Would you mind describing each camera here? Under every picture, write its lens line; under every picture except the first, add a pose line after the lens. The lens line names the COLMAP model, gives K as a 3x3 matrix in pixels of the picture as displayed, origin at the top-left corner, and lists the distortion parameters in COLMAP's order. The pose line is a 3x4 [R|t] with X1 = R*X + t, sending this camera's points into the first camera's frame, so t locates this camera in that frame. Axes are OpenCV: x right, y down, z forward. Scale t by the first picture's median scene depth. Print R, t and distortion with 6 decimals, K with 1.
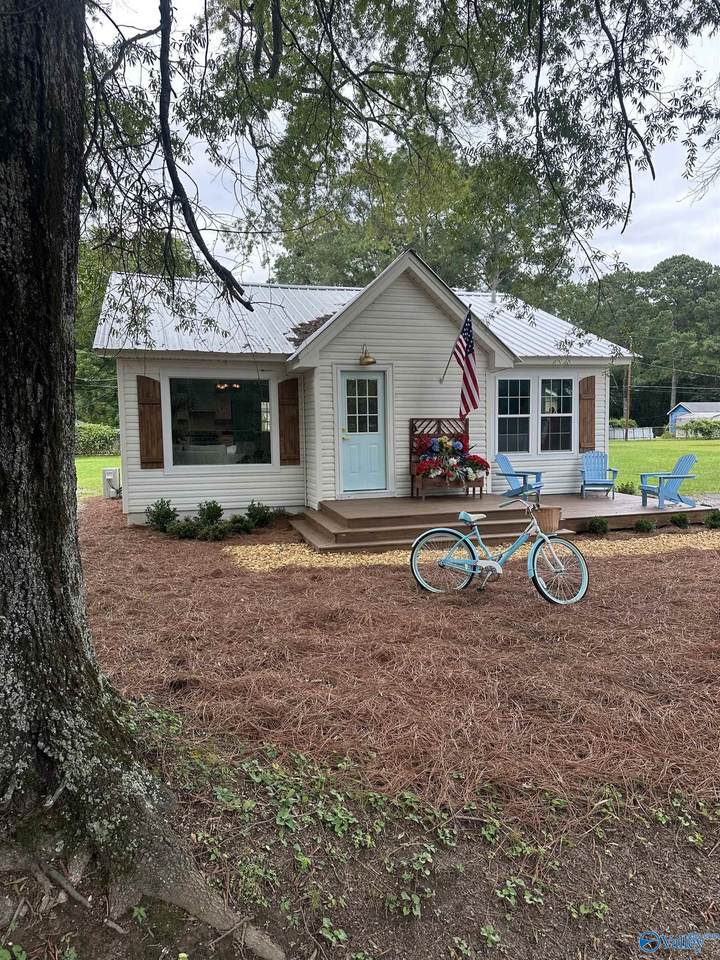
lens RADIAL K [[673.1, 0, 360.0], [0, 673.1, 480.0], [0, 0, 1]] dist [0.125444, -0.145766]
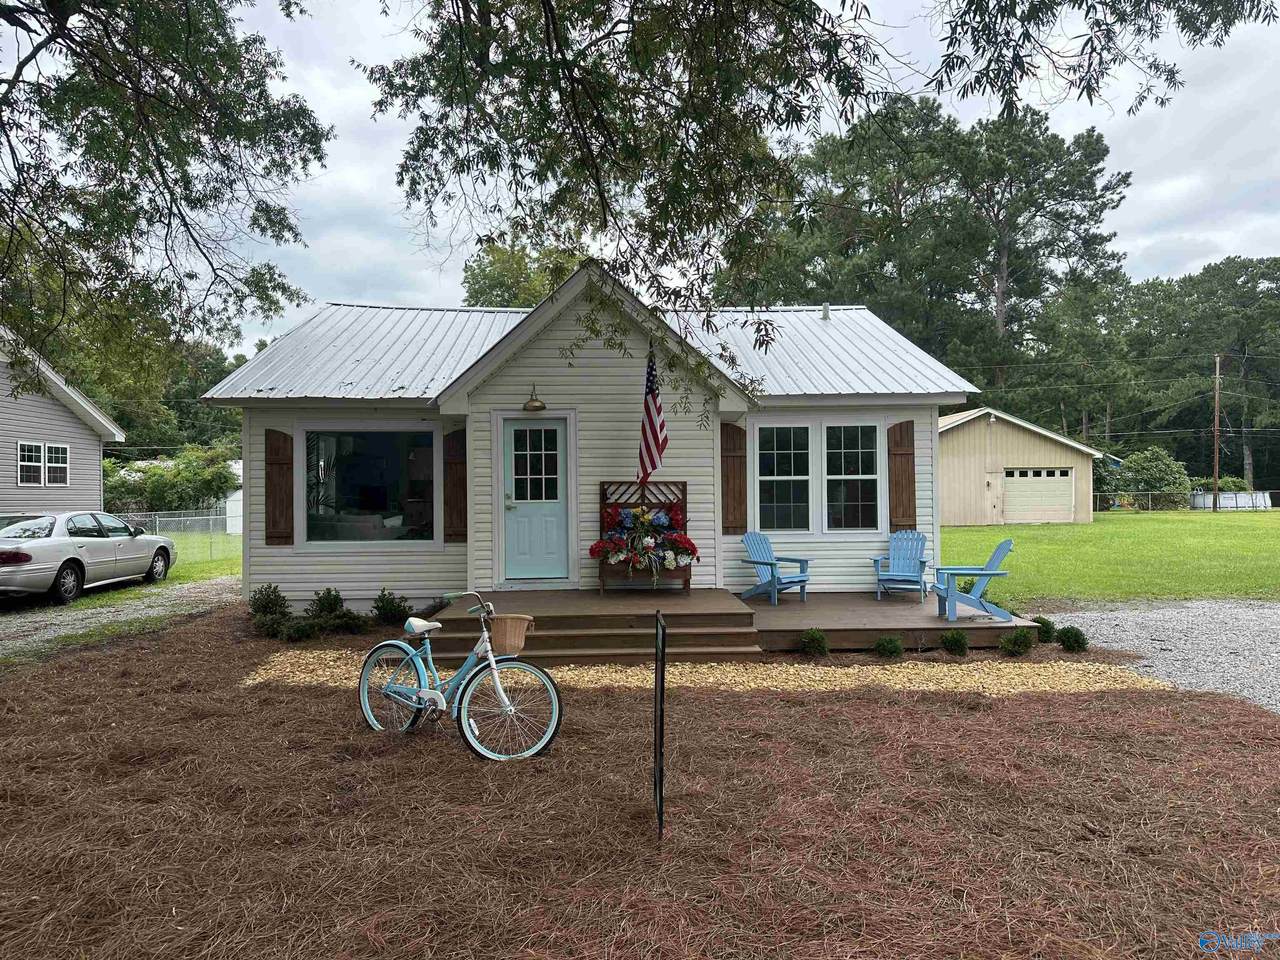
lens RADIAL K [[901.0, 0, 640.0], [0, 901.0, 480.0], [0, 0, 1]] dist [0.045828, -0.002351]
pose [[0.969218, 0.002655, -0.246189, 0.356755], [-0.023399, 0.996409, -0.081375, -0.015080], [0.245088, 0.084631, 0.965800, 0.072020]]
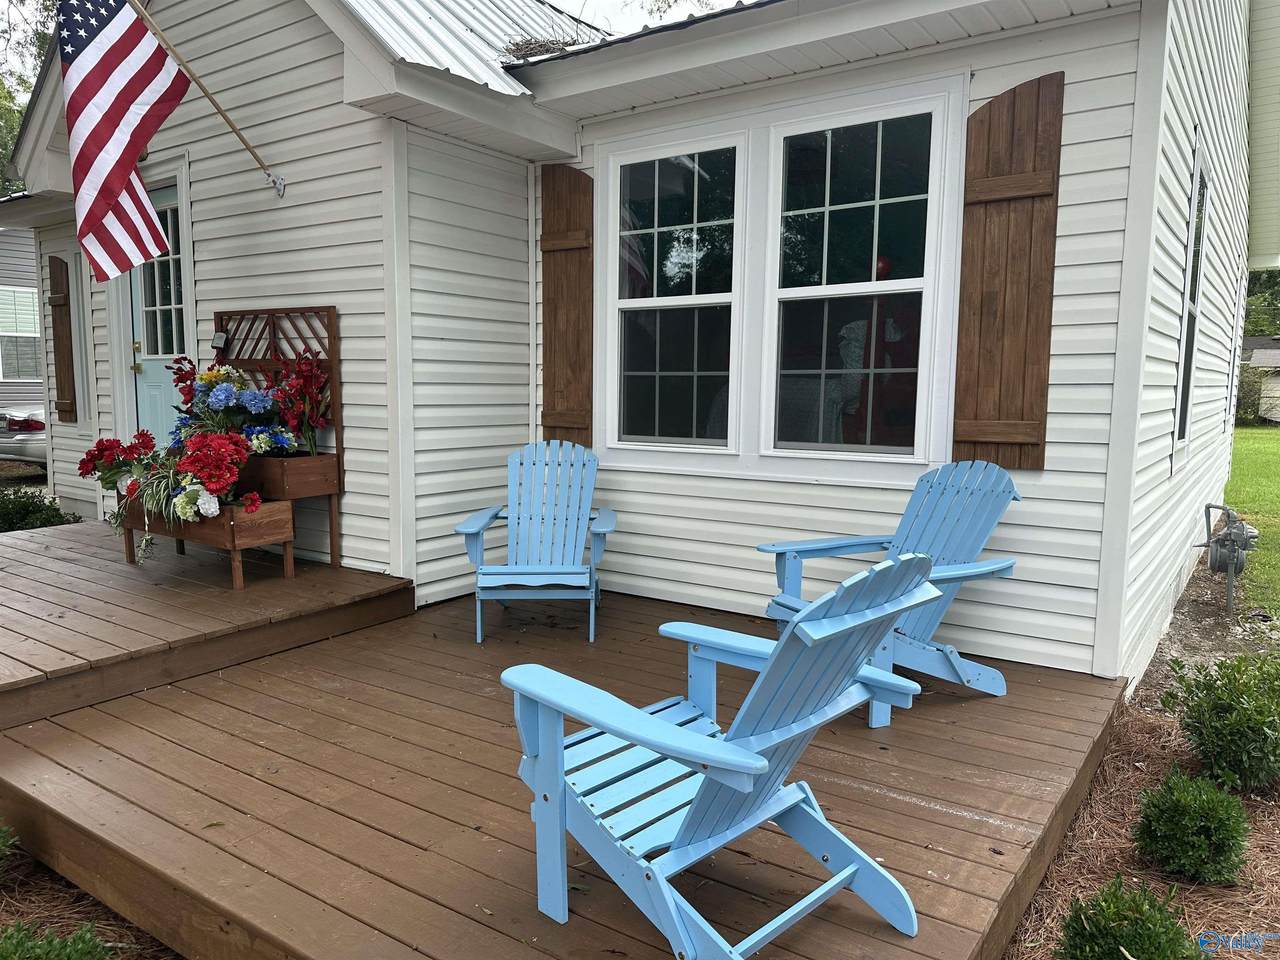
lens RADIAL K [[897.5, 0, 640.9], [0, 897.5, 502.6], [0, 0, 1]] dist [0.125444, -0.145766]
pose [[0.637723, 0.121411, -0.760637, 0.565287], [-0.071116, 0.992562, 0.098806, -0.058148], [0.766976, -0.008917, 0.641614, 0.874345]]
